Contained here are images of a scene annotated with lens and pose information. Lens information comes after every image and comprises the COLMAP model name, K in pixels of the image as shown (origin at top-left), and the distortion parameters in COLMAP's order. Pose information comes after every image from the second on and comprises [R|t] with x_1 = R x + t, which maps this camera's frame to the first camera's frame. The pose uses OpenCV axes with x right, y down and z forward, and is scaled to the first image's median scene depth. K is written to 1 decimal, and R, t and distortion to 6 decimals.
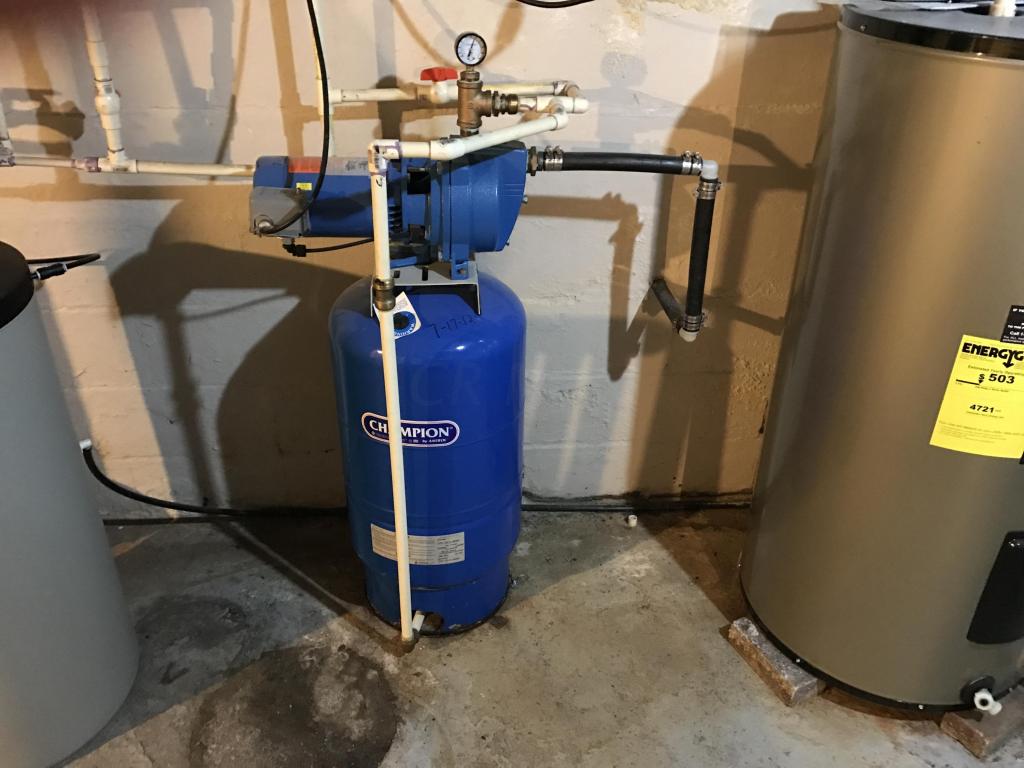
lens RADIAL K [[838.8, 0, 510.1], [0, 838.8, 384.5], [0, 0, 1]] dist [0.035991, -0.055203]
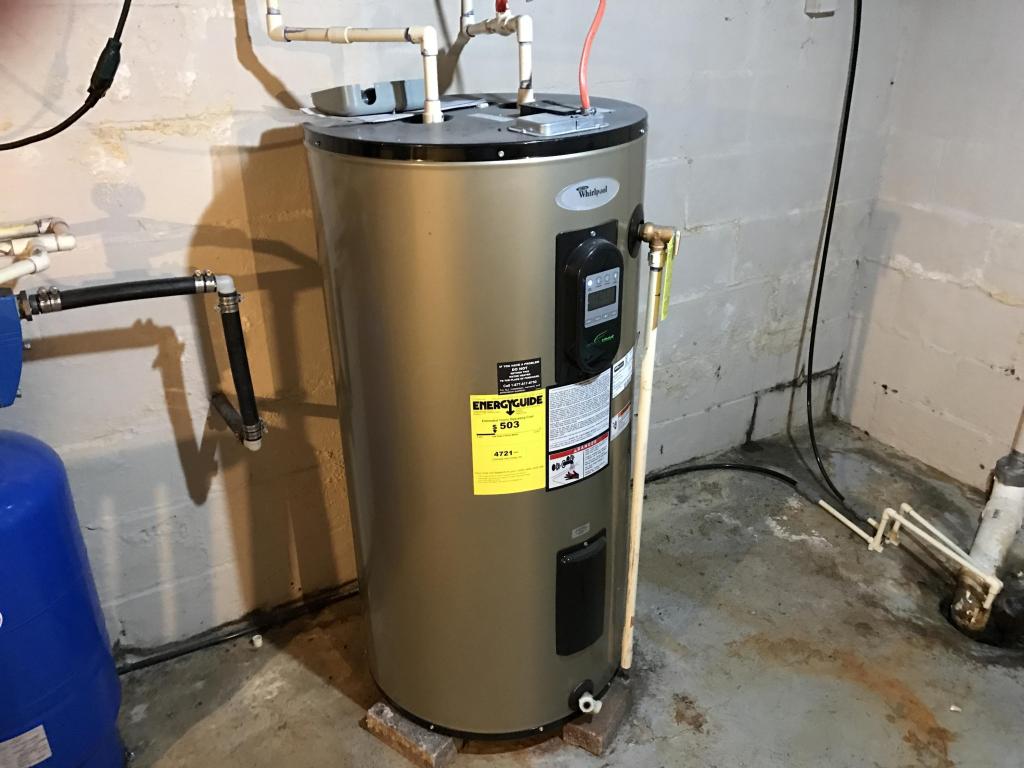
lens RADIAL K [[838.8, 0, 510.1], [0, 838.8, 384.1], [0, 0, 1]] dist [0.035991, -0.055203]
pose [[0.894118, -0.207922, 0.396638, 0.103963], [0.246859, 0.967804, -0.049147, -0.003511], [-0.373649, 0.141857, 0.916659, -0.038088]]
